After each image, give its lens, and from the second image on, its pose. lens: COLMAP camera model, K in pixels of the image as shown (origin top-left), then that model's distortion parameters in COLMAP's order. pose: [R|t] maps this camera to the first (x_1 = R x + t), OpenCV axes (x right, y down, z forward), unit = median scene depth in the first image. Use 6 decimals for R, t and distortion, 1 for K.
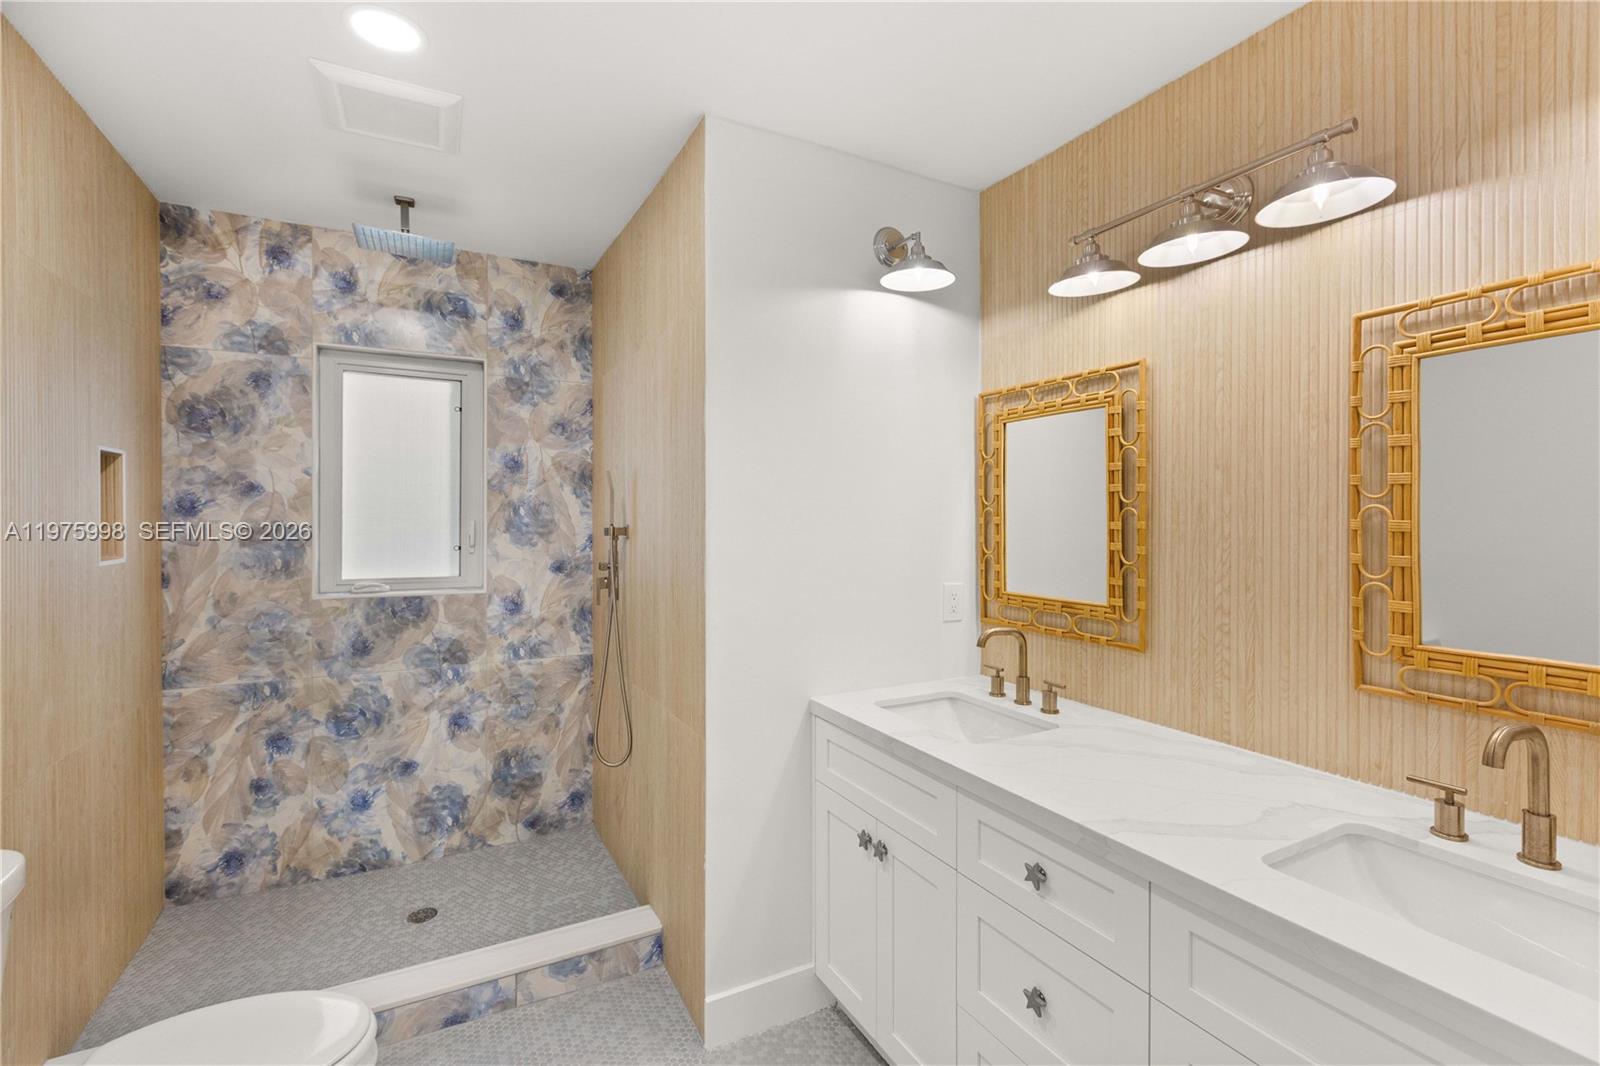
lens RADIAL K [[706.3, 0, 797.6], [0, 706.3, 520.0], [0, 0, 1]] dist [-0.002107, -0.000605]
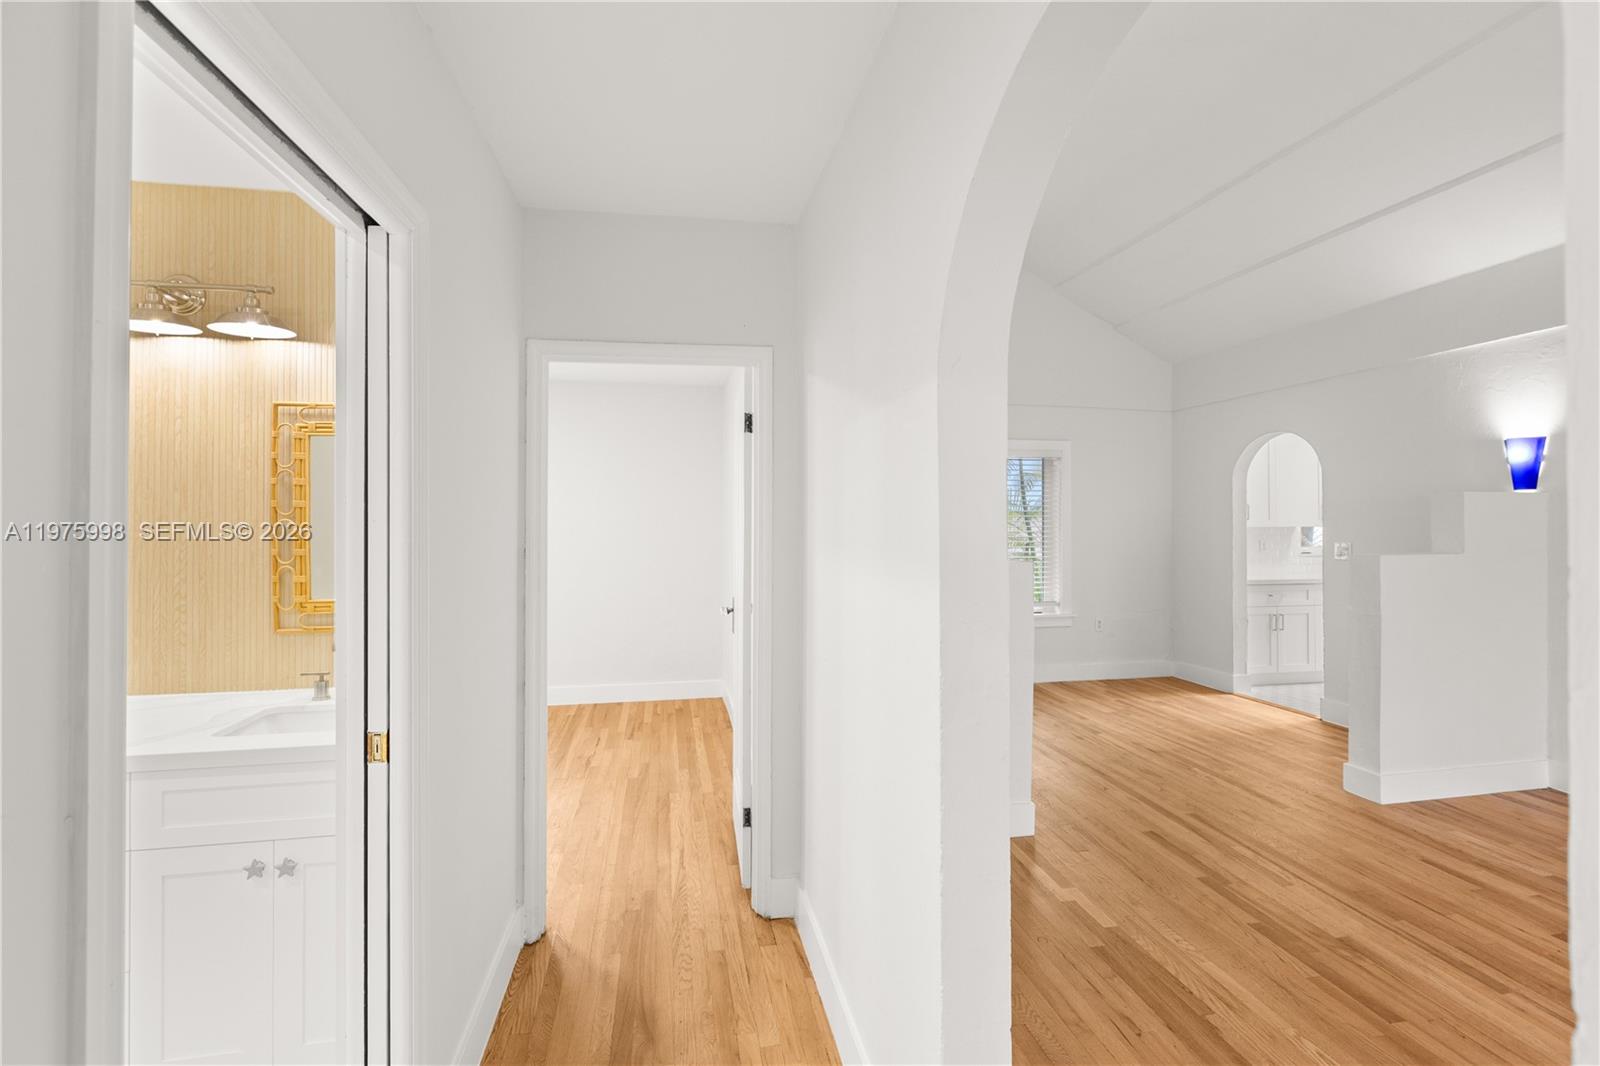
lens RADIAL K [[706.3, 0, 797.6], [0, 706.3, 520.0], [0, 0, 1]] dist [-0.002107, -0.000605]
pose [[0.293295, 0.003904, 0.956014, -0.399679], [0.002996, 0.999983, -0.005002, -0.007585], [-0.956017, 0.004332, 0.293278, -0.615454]]
